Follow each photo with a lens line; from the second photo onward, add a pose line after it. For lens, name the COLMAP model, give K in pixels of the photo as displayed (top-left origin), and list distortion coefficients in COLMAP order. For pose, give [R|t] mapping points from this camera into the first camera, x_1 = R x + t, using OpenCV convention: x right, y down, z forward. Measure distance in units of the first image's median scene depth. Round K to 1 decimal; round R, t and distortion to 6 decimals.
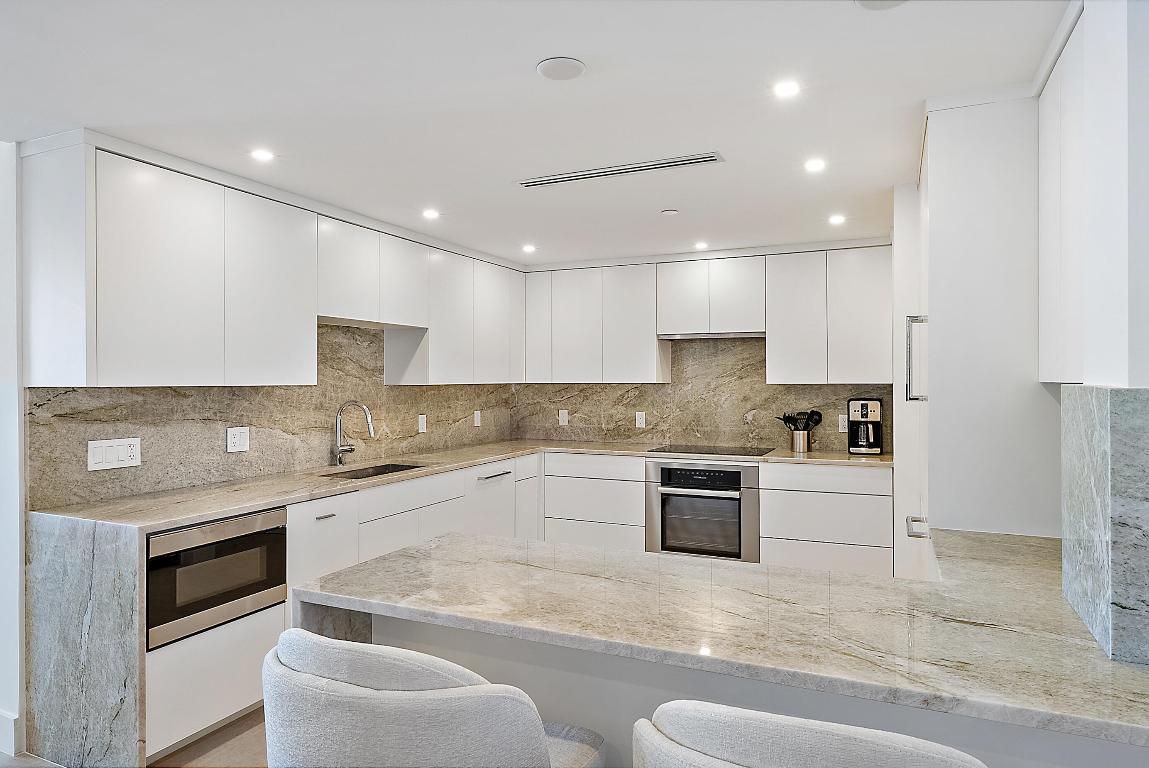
lens RADIAL K [[685.0, 0, 581.1], [0, 685.0, 380.7], [0, 0, 1]] dist [-0.018288, 0.002020]
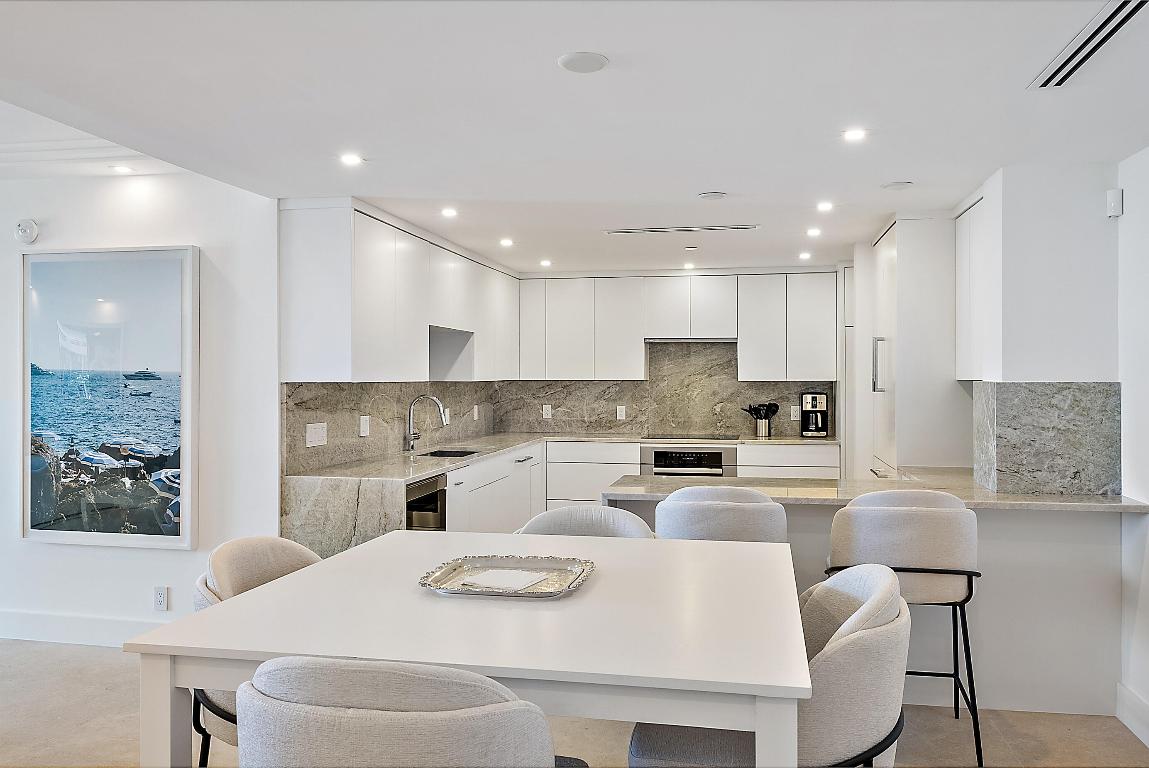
lens RADIAL K [[874.9, 0, 568.5], [0, 874.9, 379.8], [0, 0, 1]] dist [0.003457, 0.001275]
pose [[0.975340, 0.001147, 0.220703, -0.445051], [-0.001801, 0.999995, 0.002763, -0.001133], [-0.220699, -0.003092, 0.975337, -0.545905]]
